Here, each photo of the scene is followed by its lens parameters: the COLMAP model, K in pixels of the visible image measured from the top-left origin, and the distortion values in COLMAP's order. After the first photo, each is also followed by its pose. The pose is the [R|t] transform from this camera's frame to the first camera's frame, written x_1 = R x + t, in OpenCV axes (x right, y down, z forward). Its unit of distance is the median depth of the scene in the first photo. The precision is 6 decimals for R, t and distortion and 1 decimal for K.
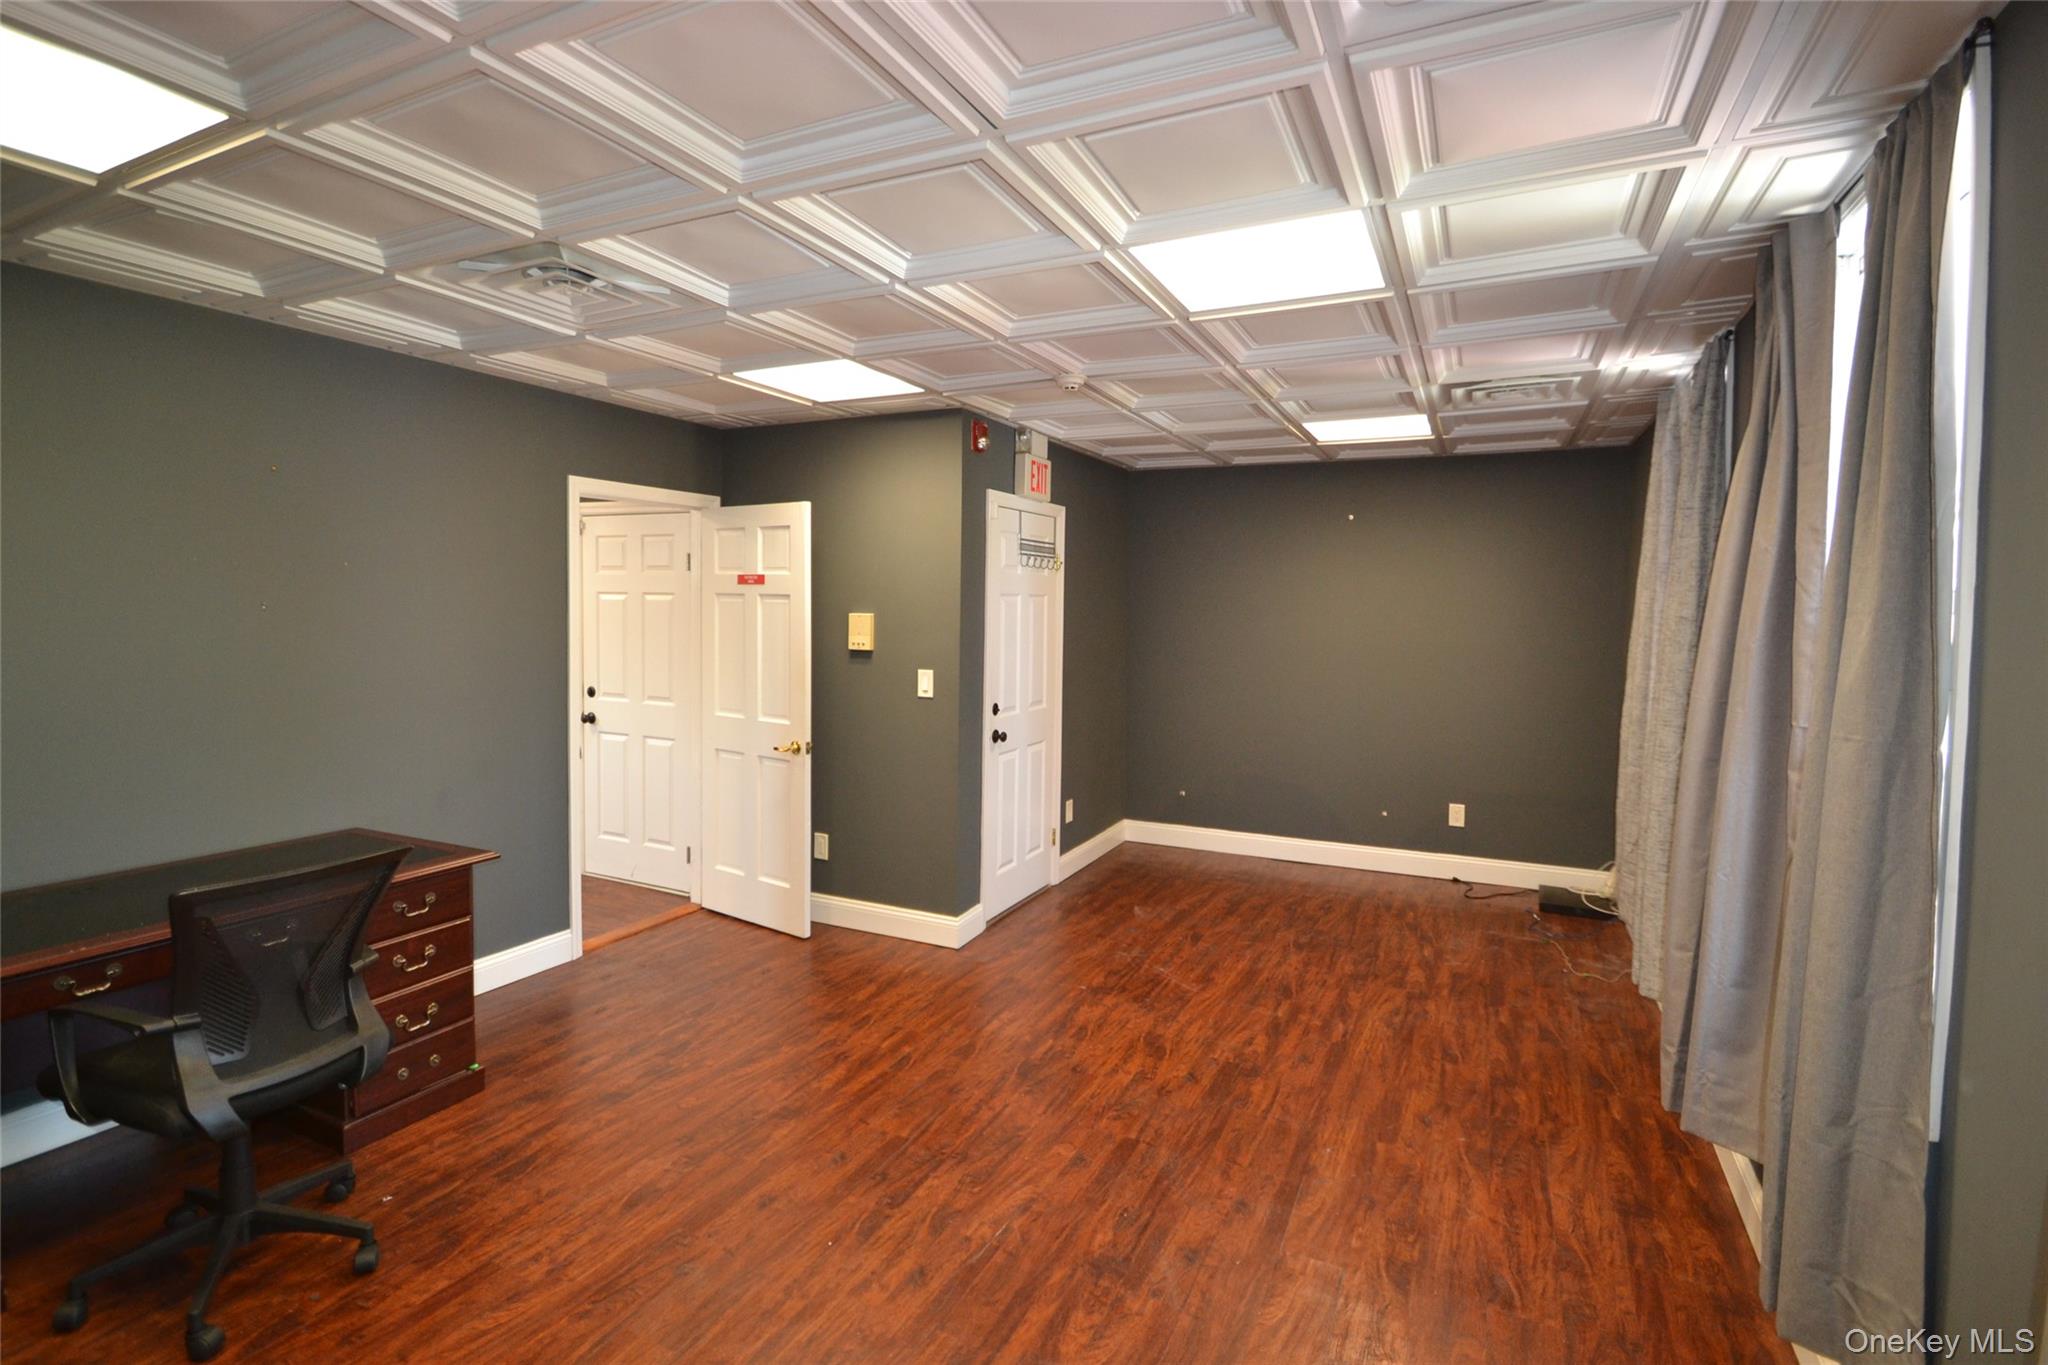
lens RADIAL K [[949.2, 0, 1015.8], [0, 949.2, 640.6], [0, 0, 1]] dist [0.000981, -0.015174]
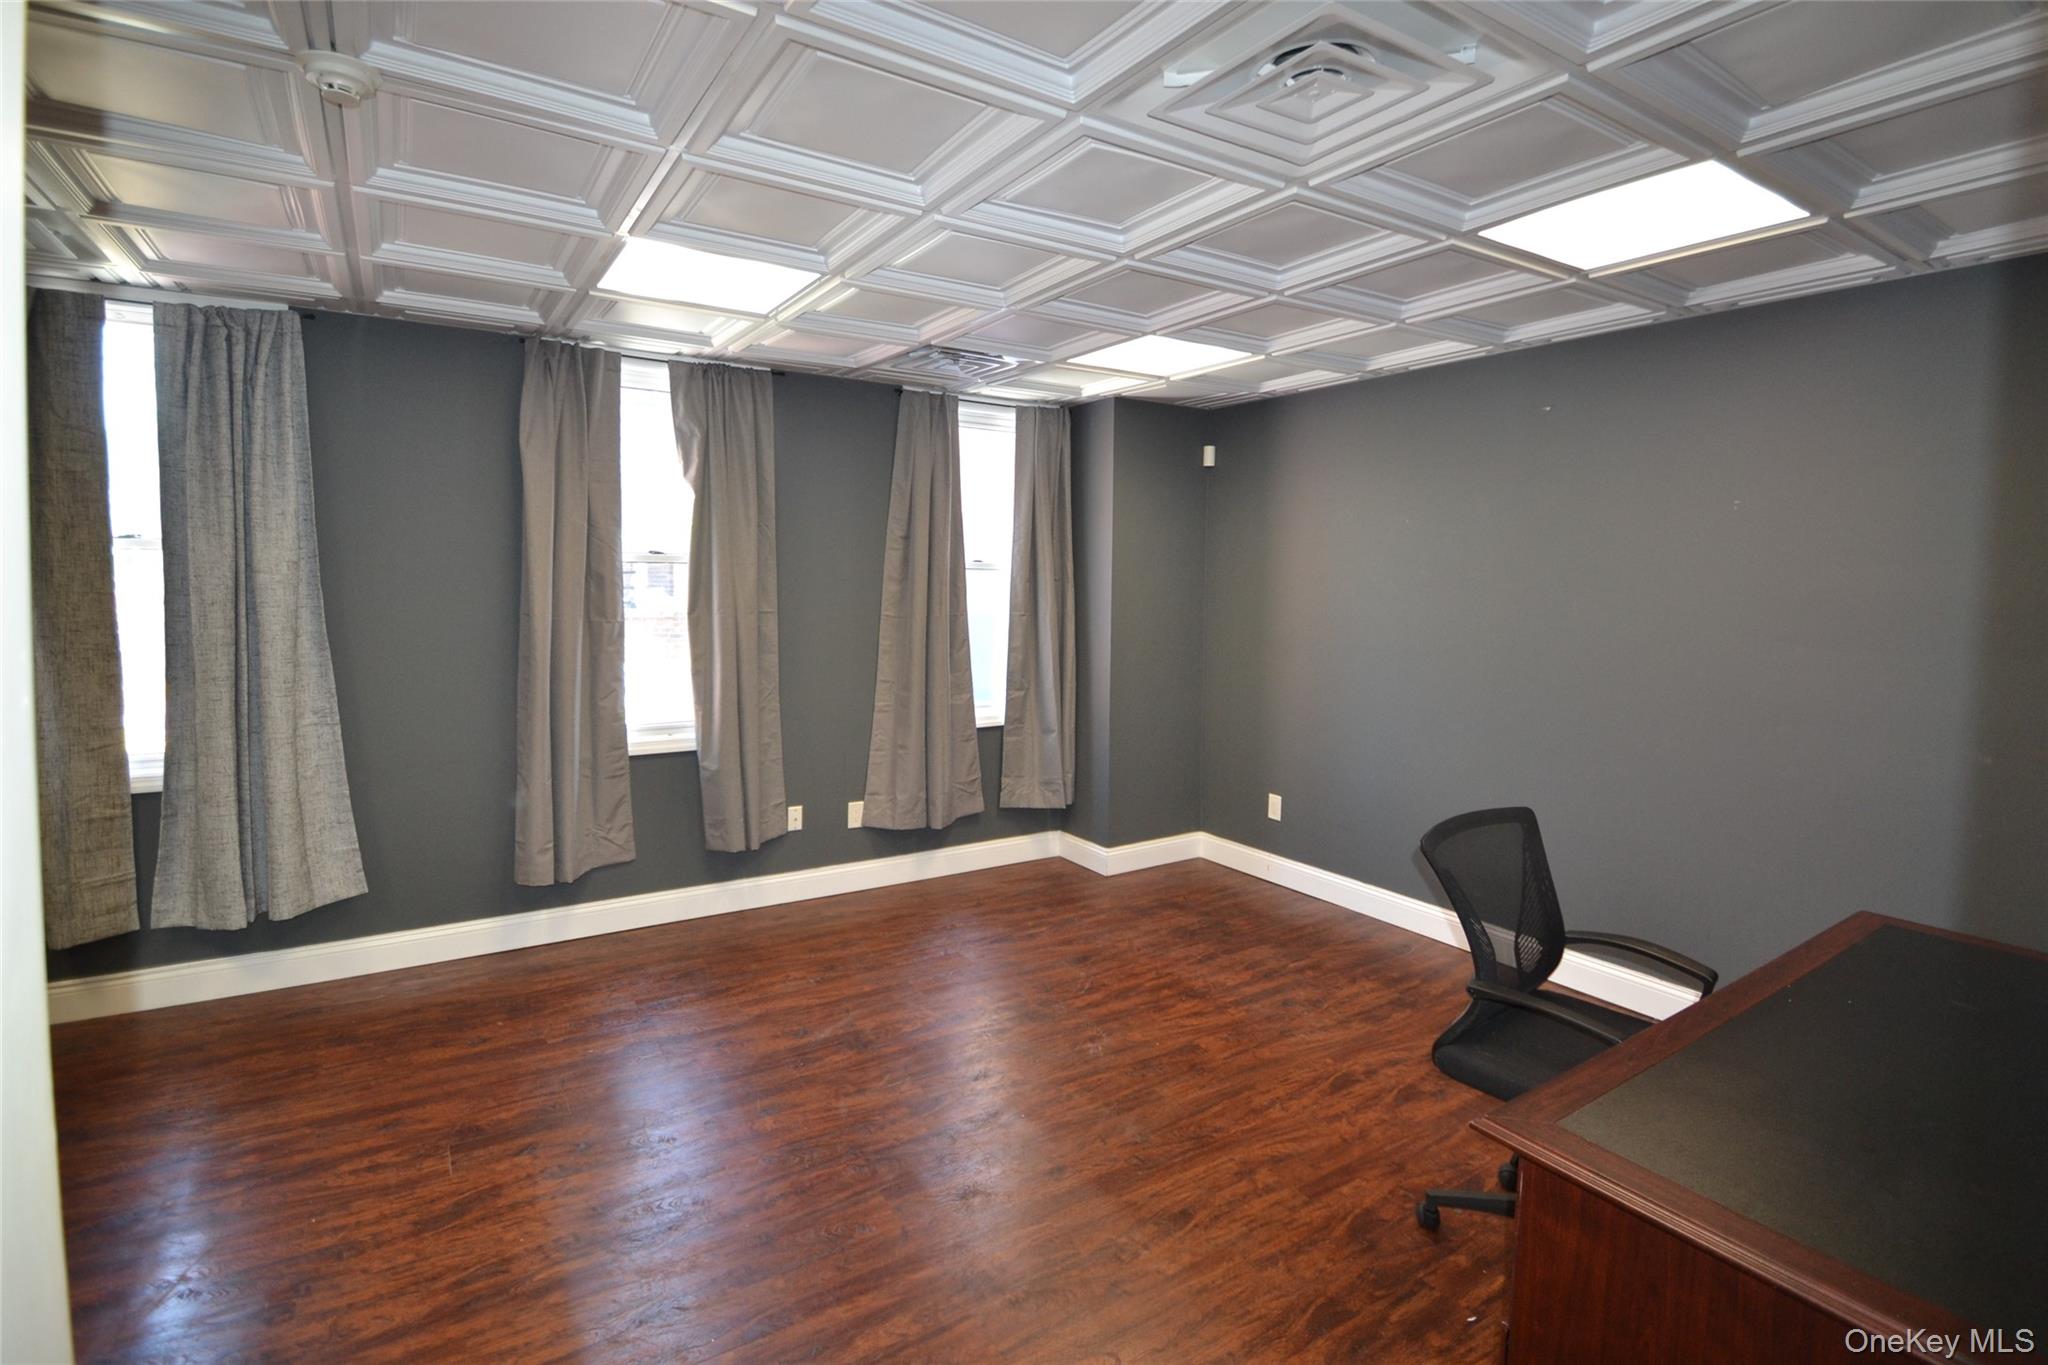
lens RADIAL K [[976.4, 0, 1022.1], [0, 976.4, 623.1], [0, 0, 1]] dist [0.000268, -0.000087]
pose [[-0.861632, -0.055484, 0.504491, -0.515709], [-0.009141, 0.995542, 0.093876, -0.056785], [-0.507451, 0.076275, -0.858298, 1.332134]]
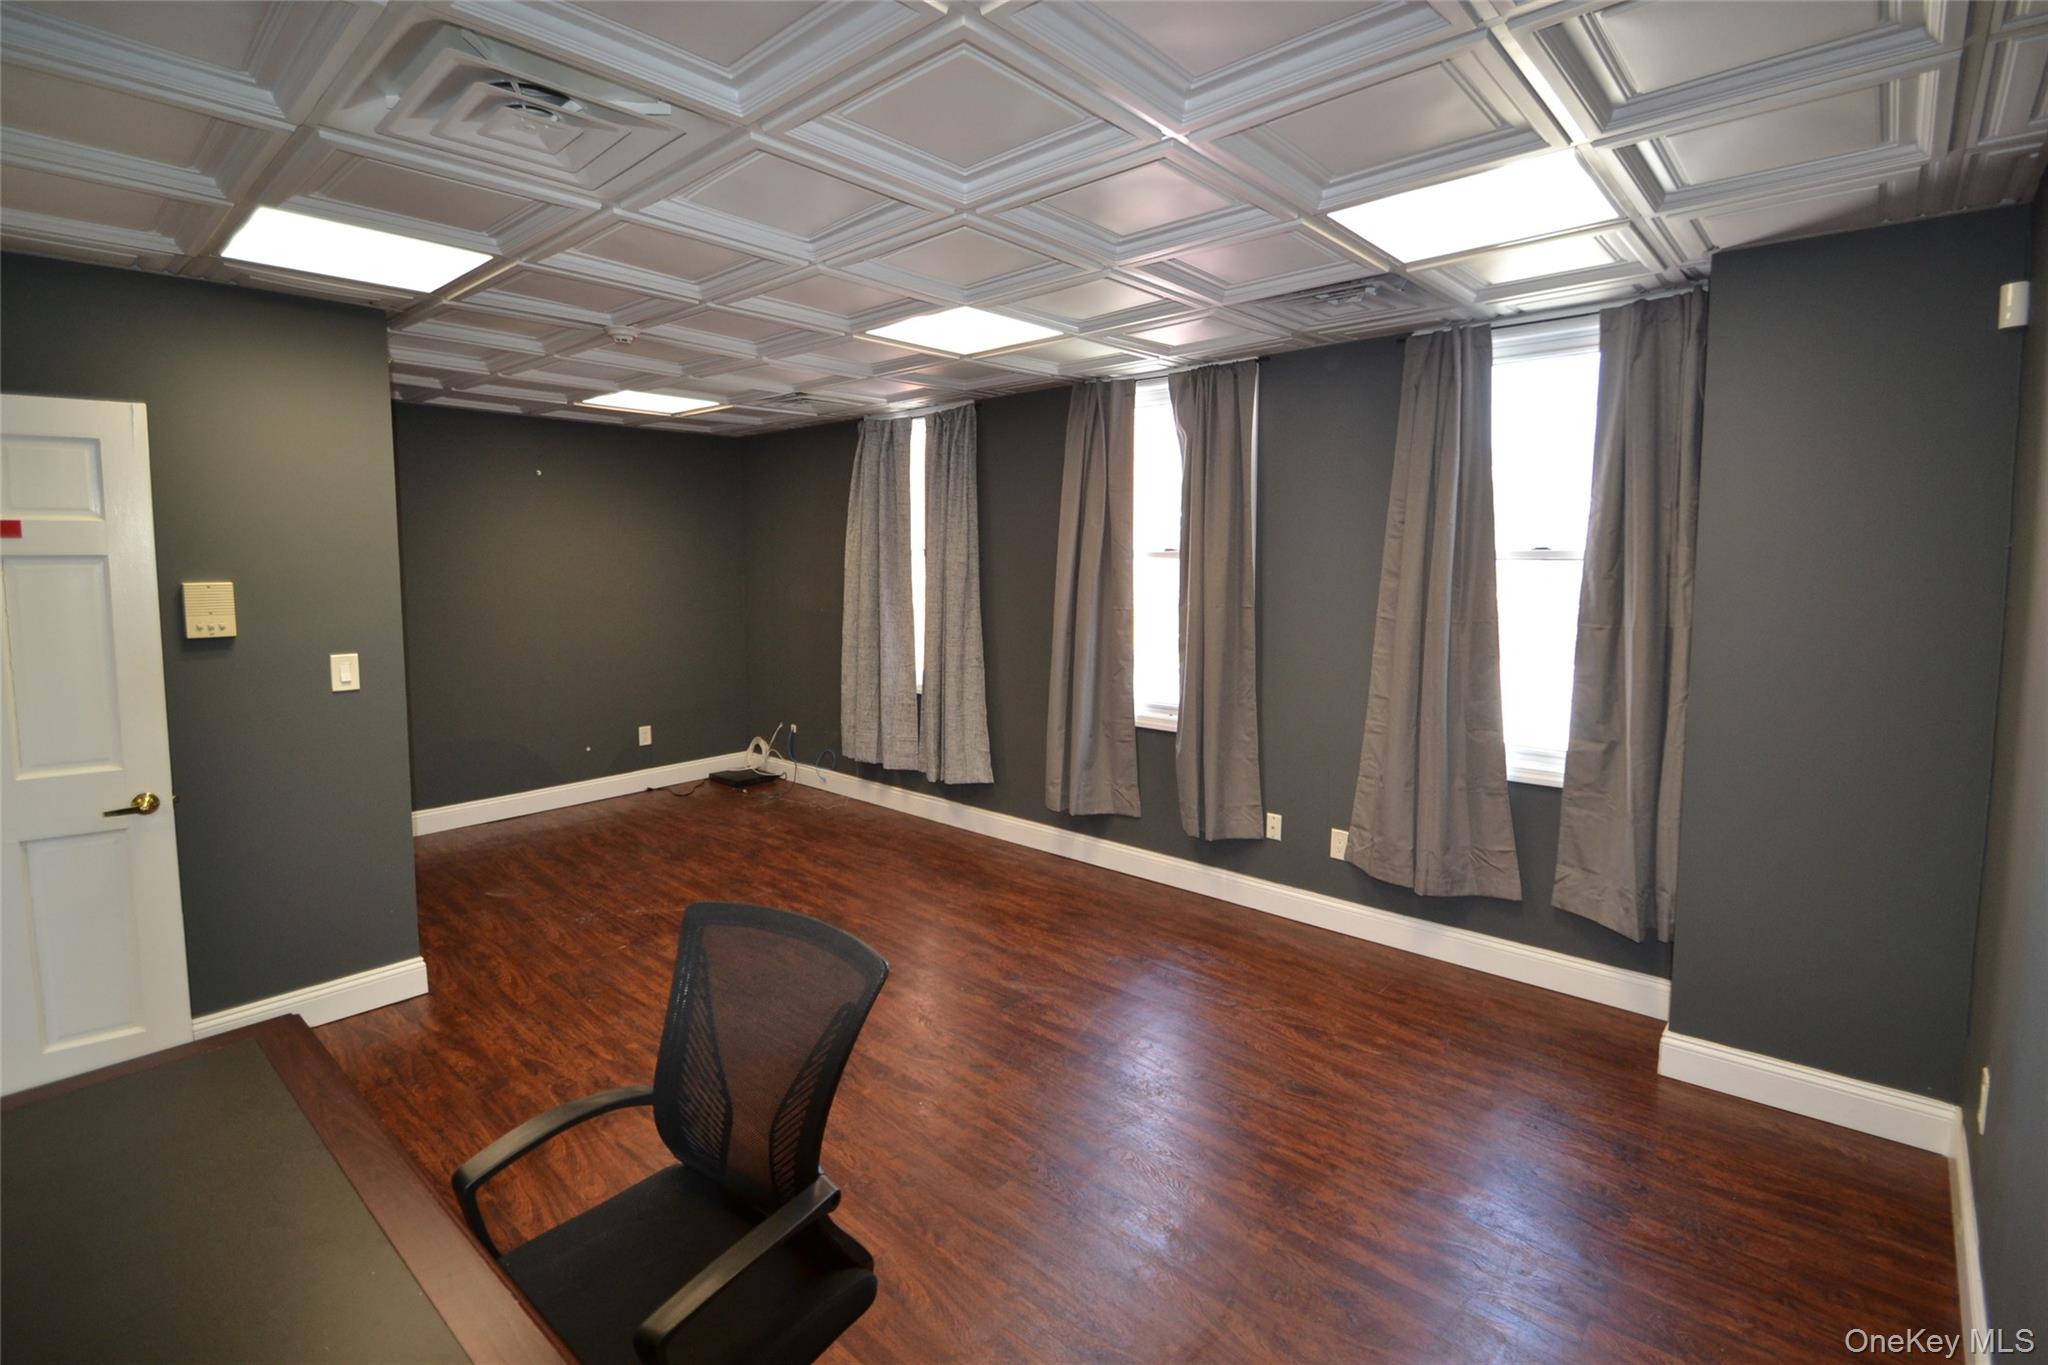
lens RADIAL K [[949.2, 0, 1015.8], [0, 949.2, 640.6], [0, 0, 1]] dist [0.000981, -0.015174]
pose [[0.269809, -0.097129, 0.958003, -0.831065], [0.043827, 0.995107, 0.088547, -0.027620], [-0.961916, 0.018095, 0.272745, 0.366913]]
